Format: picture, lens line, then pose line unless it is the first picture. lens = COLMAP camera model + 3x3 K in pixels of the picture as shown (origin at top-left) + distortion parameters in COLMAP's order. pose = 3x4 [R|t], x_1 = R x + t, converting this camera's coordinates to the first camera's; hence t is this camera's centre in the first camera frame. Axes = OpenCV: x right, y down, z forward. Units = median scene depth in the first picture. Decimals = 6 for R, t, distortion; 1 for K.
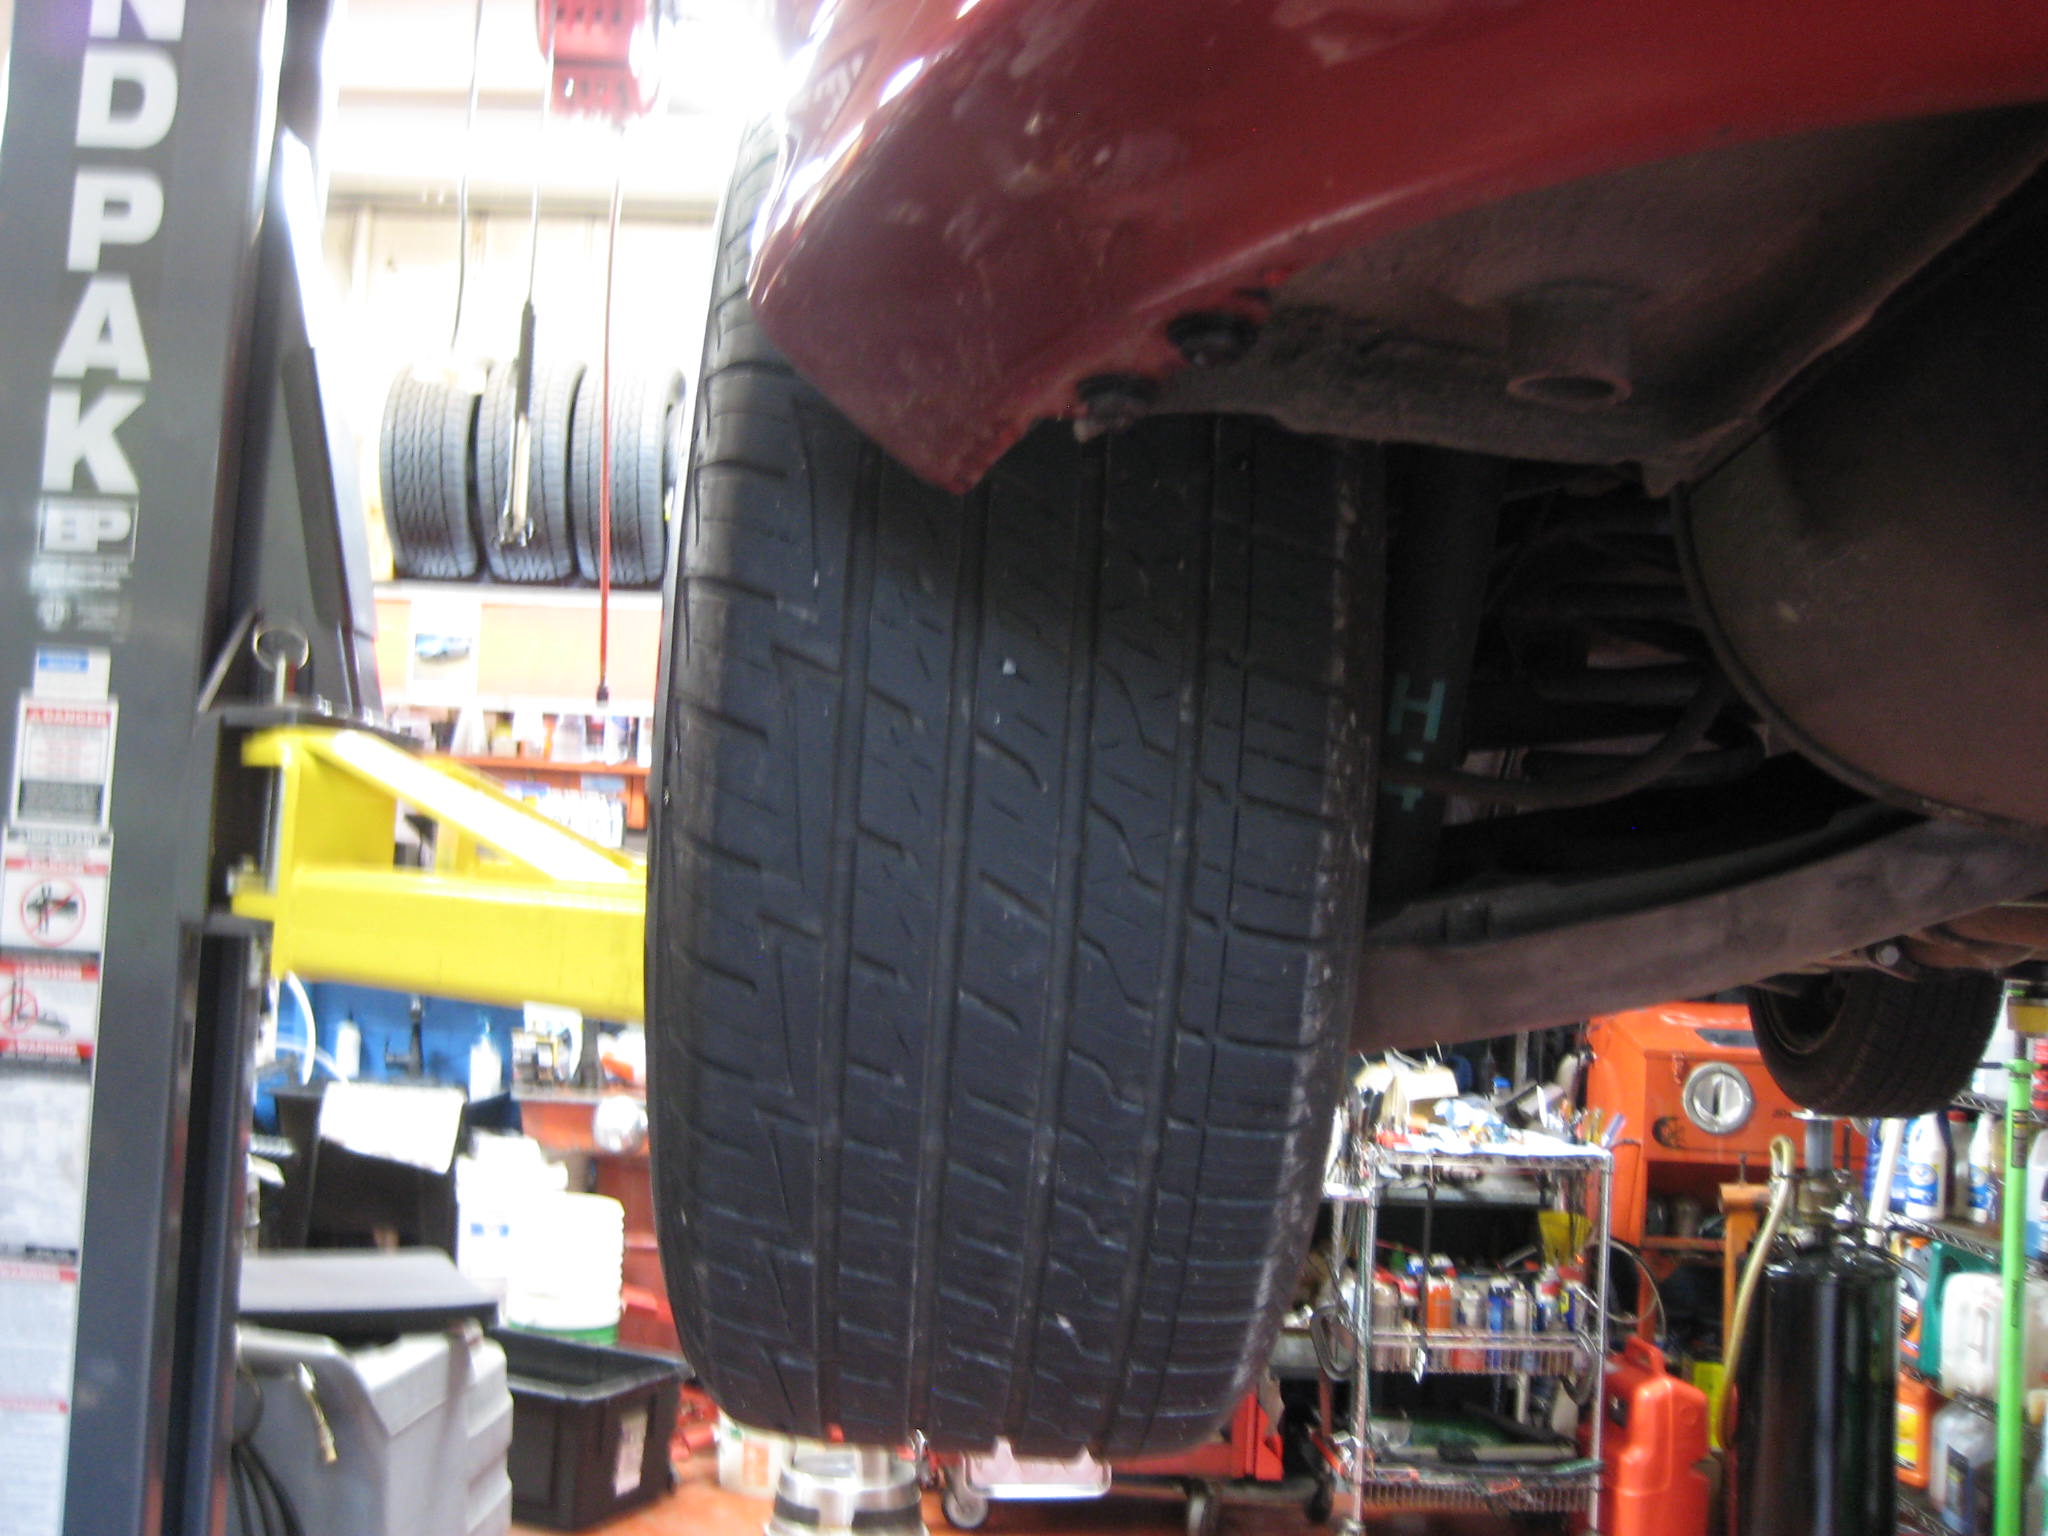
lens RADIAL K [[2123.8, 0, 1014.3], [0, 2123.8, 759.5], [0, 0, 1]] dist [-0.076708, 0.000000]
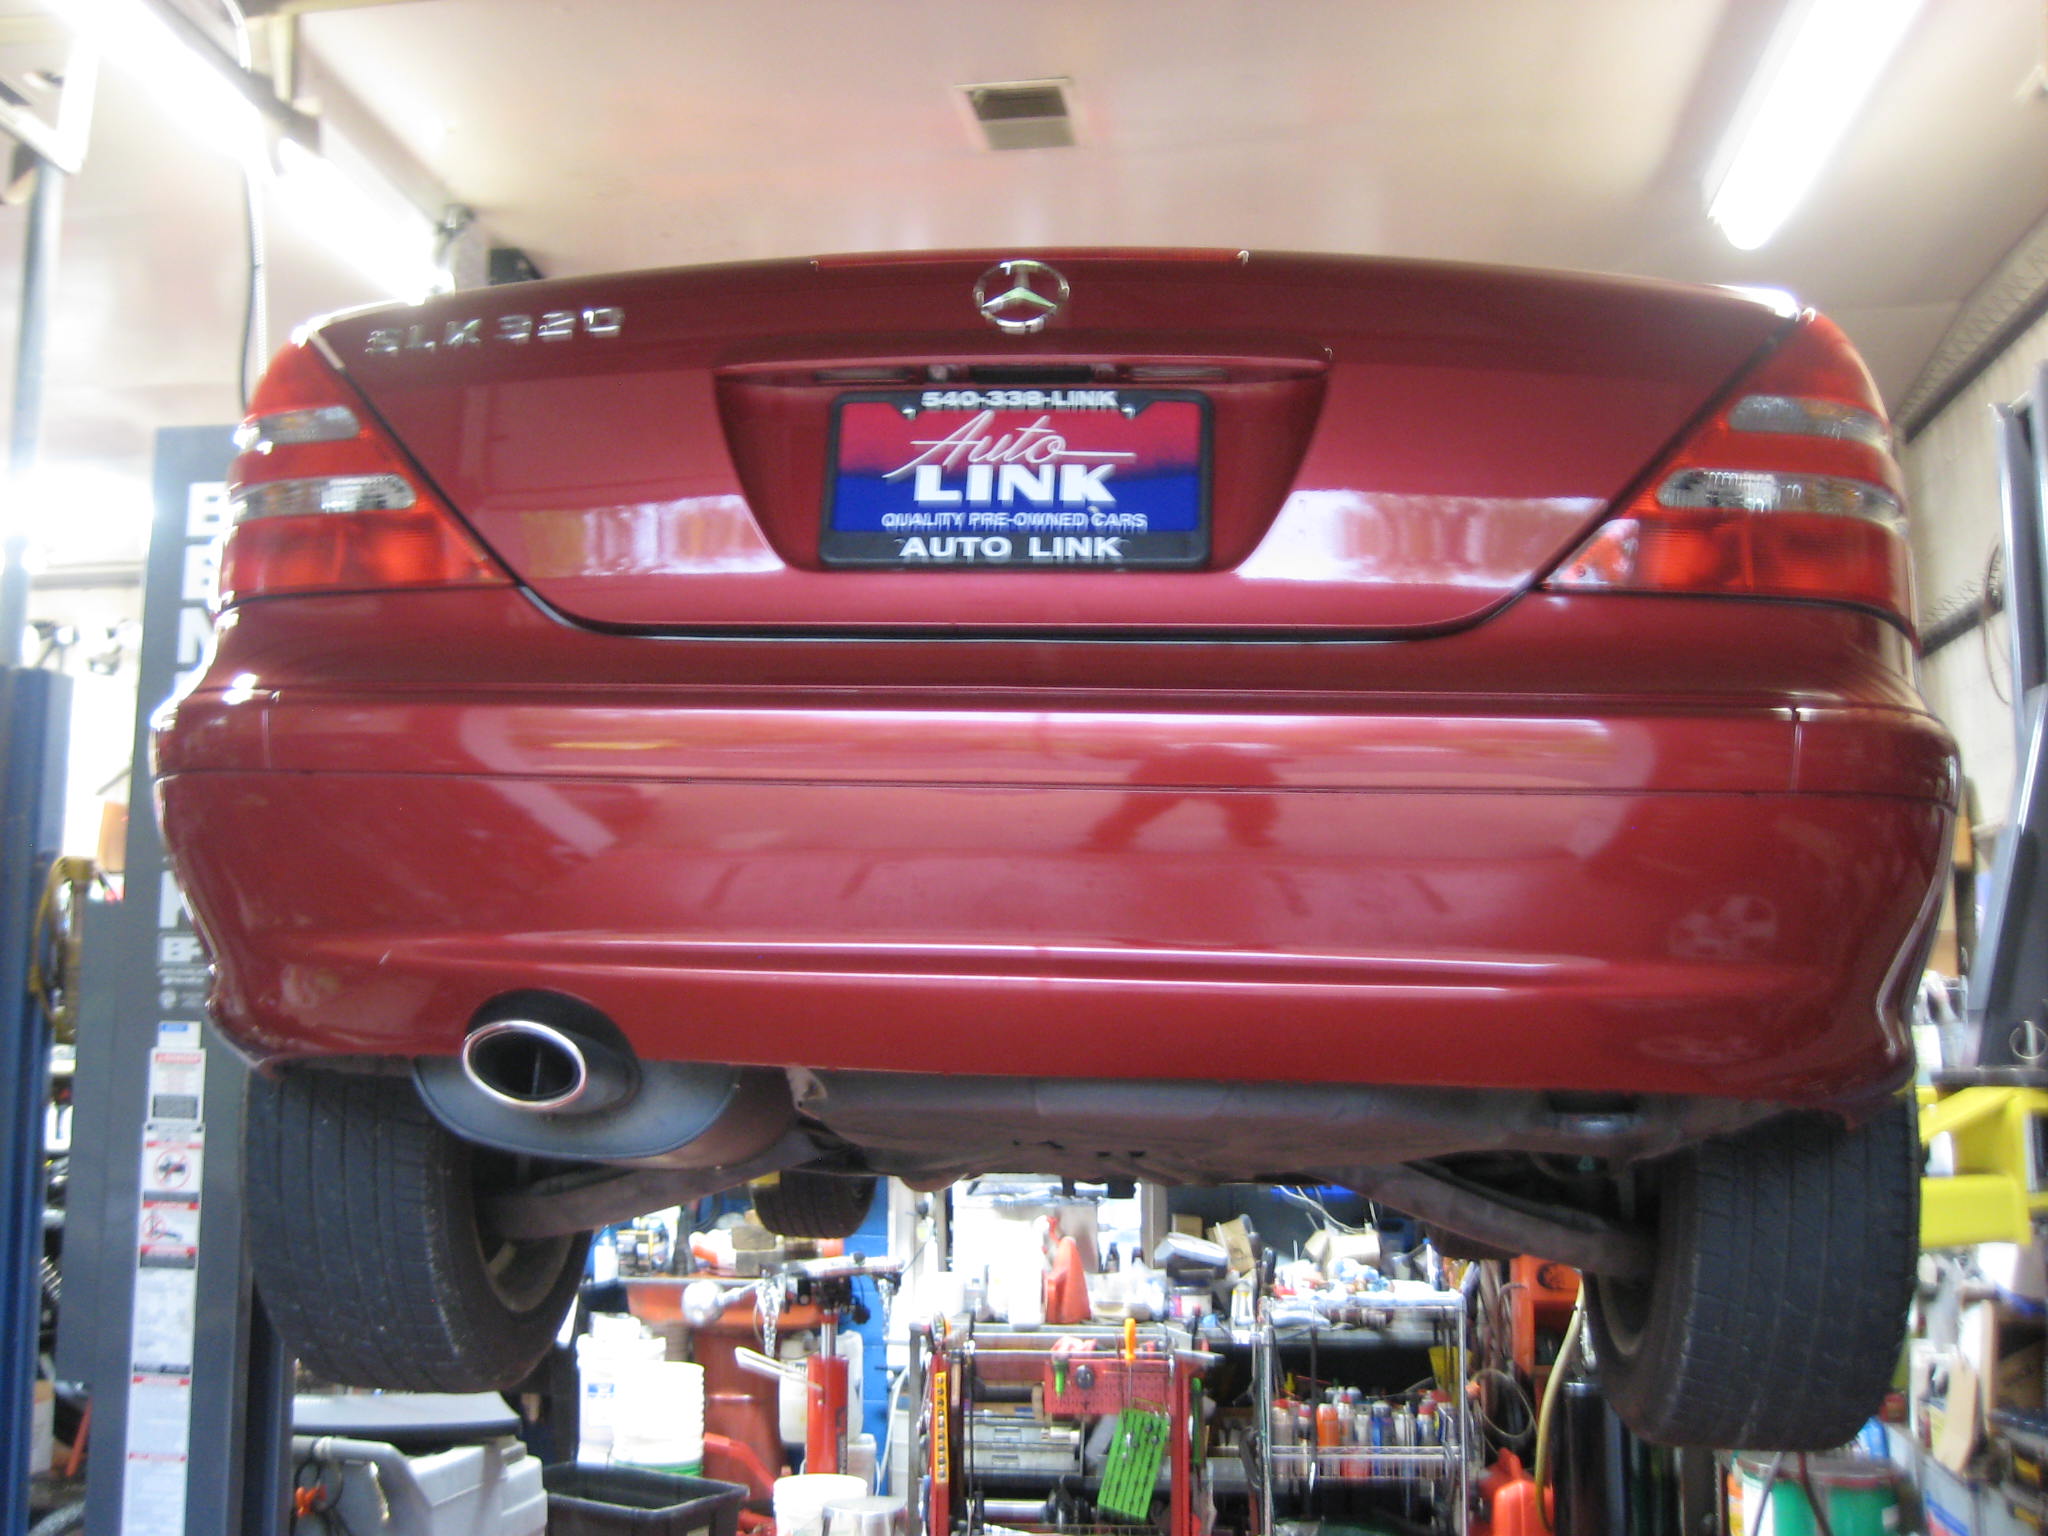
lens RADIAL K [[2123.8, 0, 1006.6], [0, 2123.8, 765.9], [0, 0, 1]] dist [-0.076708, 0.000000]
pose [[0.990707, -0.064752, -0.119612, 0.187662], [0.054981, 0.995010, -0.083264, -0.032883], [0.124407, 0.075914, 0.989323, -0.271749]]
